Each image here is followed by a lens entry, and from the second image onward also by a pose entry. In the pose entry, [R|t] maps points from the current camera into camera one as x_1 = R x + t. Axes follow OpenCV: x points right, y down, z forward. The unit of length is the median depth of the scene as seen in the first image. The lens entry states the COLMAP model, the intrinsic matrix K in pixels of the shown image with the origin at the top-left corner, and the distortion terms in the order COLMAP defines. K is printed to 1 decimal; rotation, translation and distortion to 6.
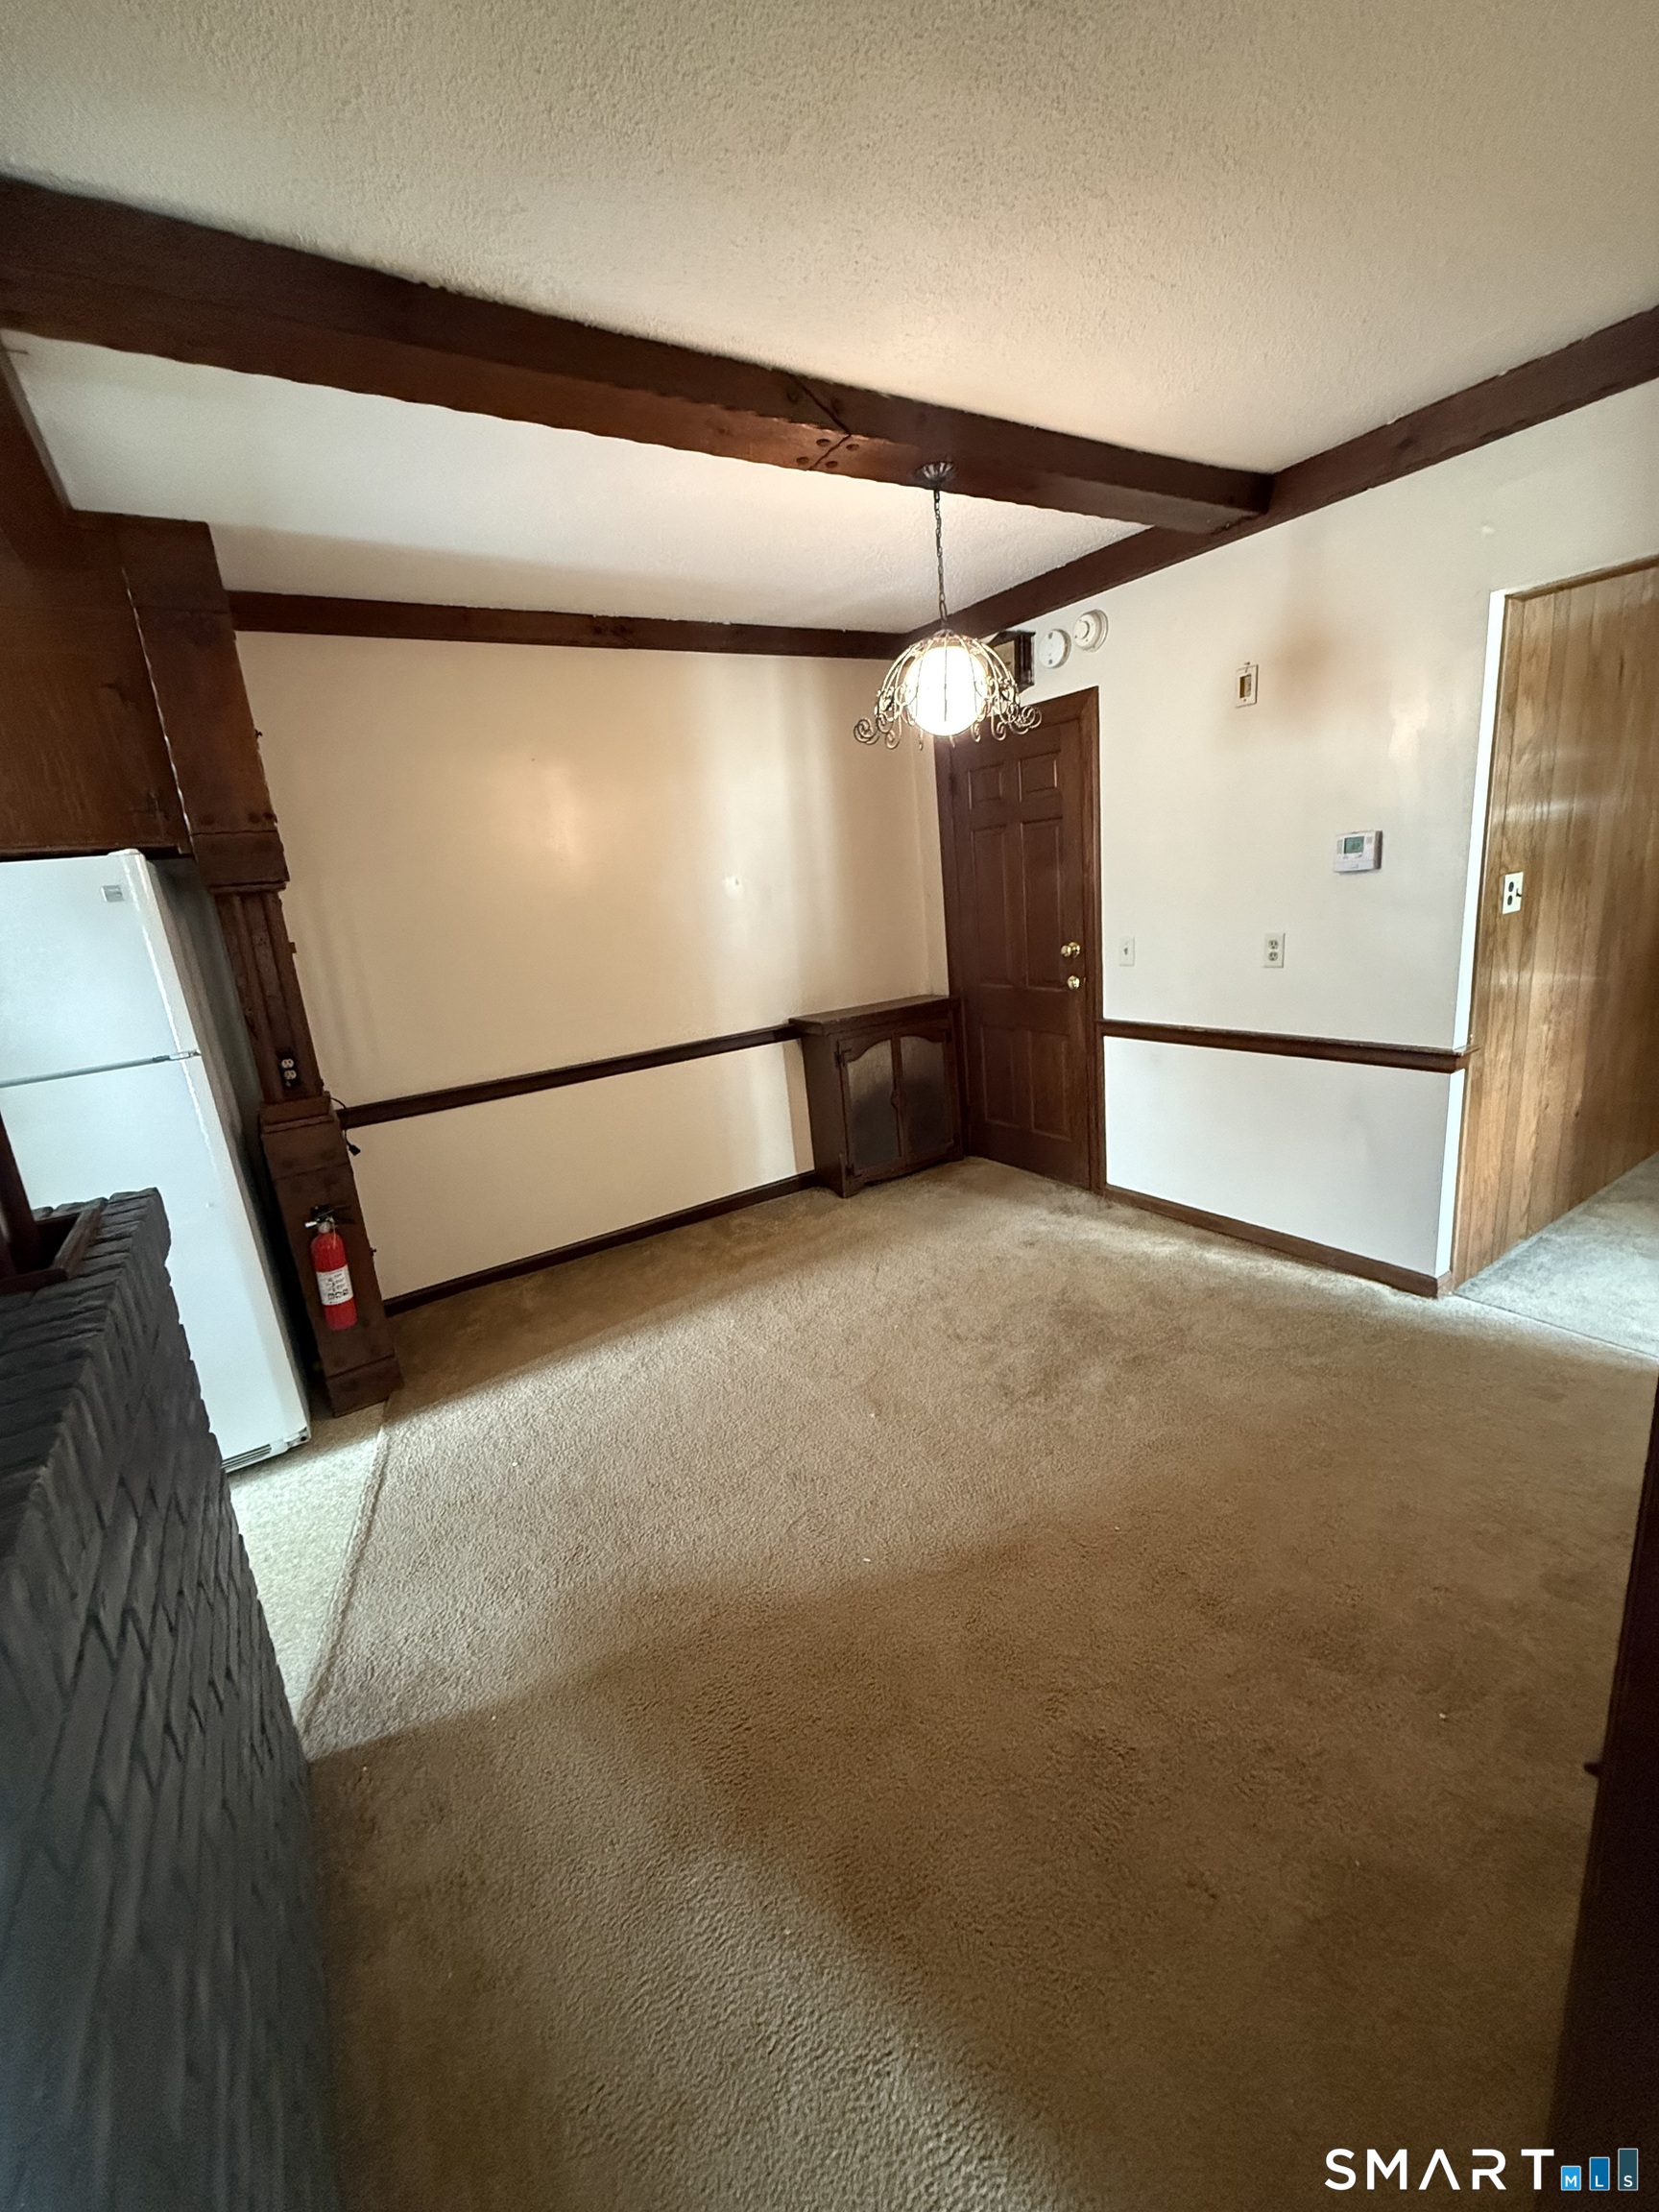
lens RADIAL K [[885.2, 0, 825.0], [0, 885.2, 1108.6], [0, 0, 1]] dist [-0.002661, -0.000061]
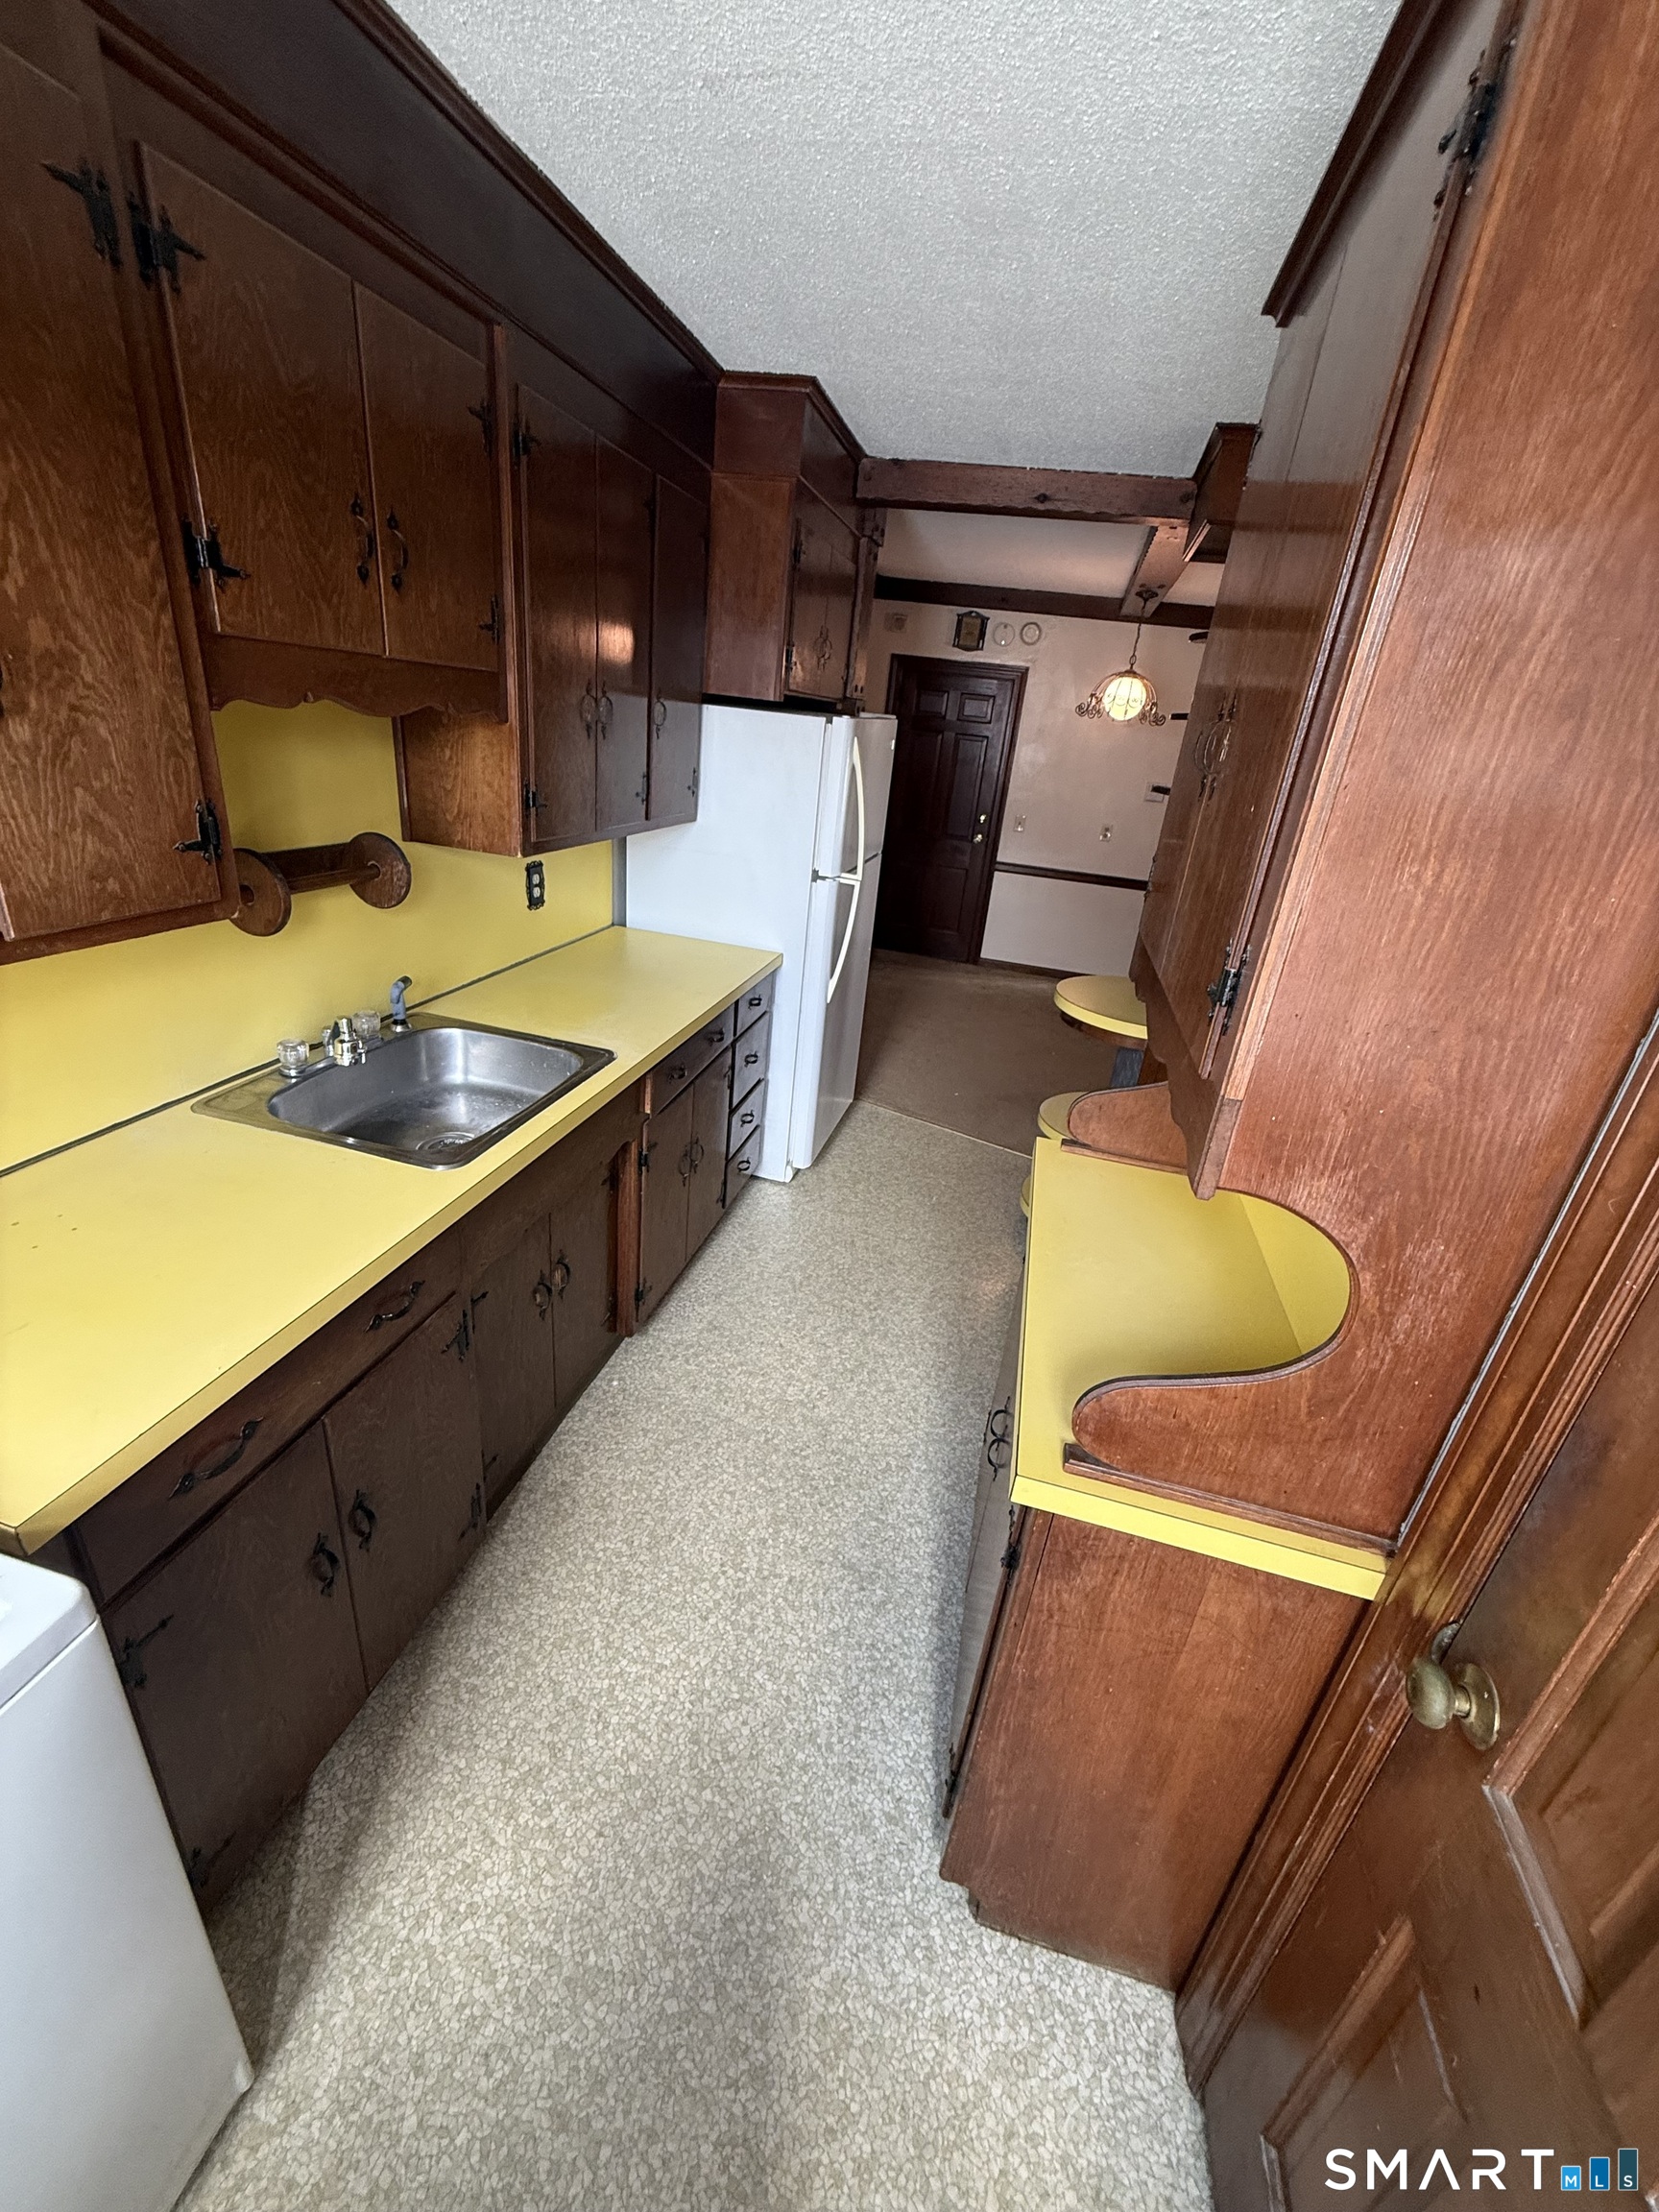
lens RADIAL K [[885.2, 0, 827.1], [0, 885.2, 1100.4], [0, 0, 1]] dist [-0.002661, -0.000061]
pose [[0.705811, -0.134051, 0.695601, -1.247599], [0.009529, 0.983640, 0.179892, 0.048346], [-0.708336, -0.120341, 0.695542, -0.044973]]
